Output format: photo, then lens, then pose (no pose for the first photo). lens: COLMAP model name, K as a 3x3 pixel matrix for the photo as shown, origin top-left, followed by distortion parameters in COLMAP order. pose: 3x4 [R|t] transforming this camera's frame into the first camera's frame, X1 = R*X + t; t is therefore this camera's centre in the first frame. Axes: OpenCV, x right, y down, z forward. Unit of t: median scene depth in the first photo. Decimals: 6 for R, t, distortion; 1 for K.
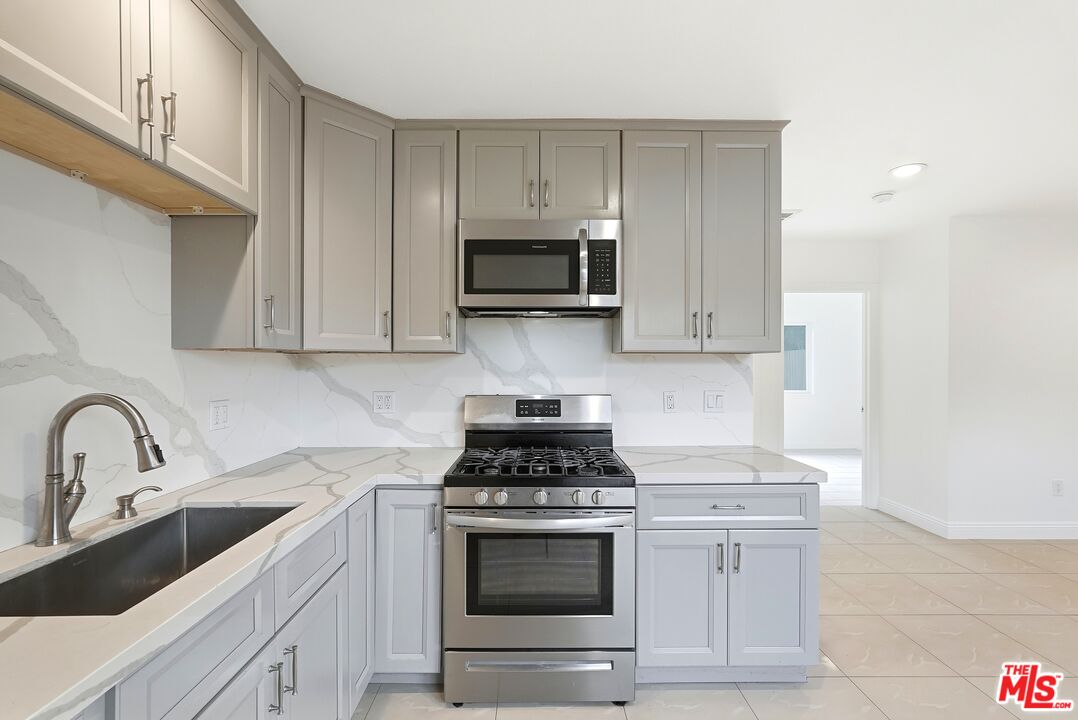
lens RADIAL K [[483.5, 0, 536.7], [0, 483.5, 363.1], [0, 0, 1]] dist [-0.000130, -0.000126]
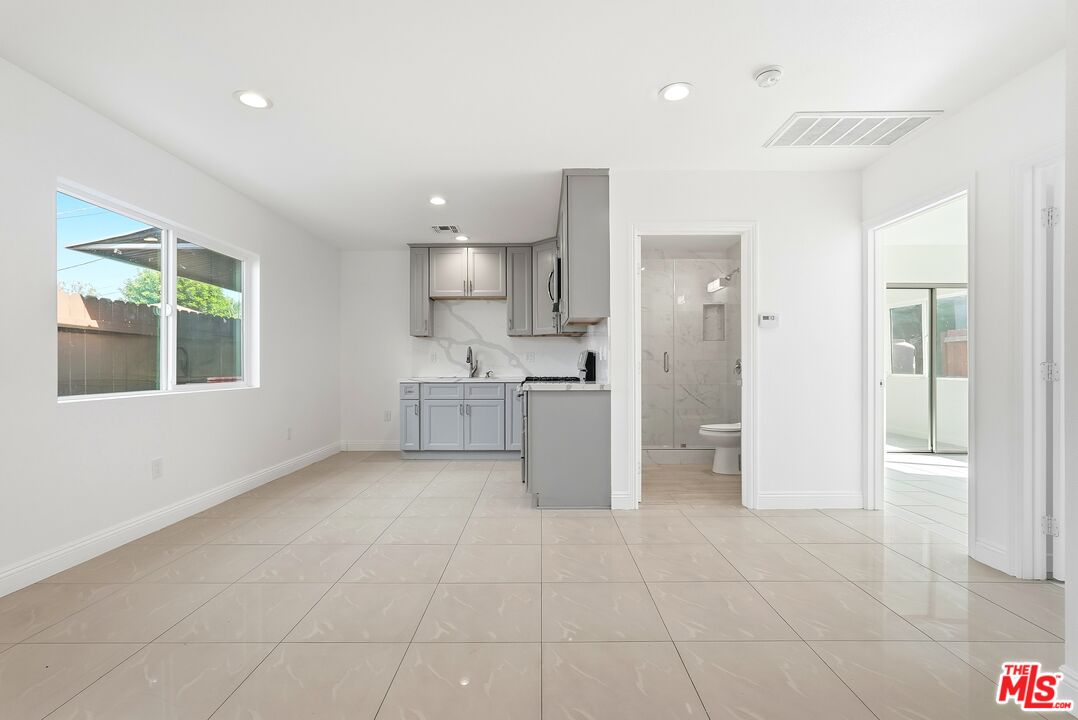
lens RADIAL K [[483.5, 0, 536.7], [0, 483.5, 363.1], [0, 0, 1]] dist [-0.000130, -0.000126]
pose [[-0.024092, -0.006613, -0.999688, 2.530179], [0.004317, 0.999968, -0.006719, 0.172728], [0.999700, -0.004477, -0.024063, 1.169259]]
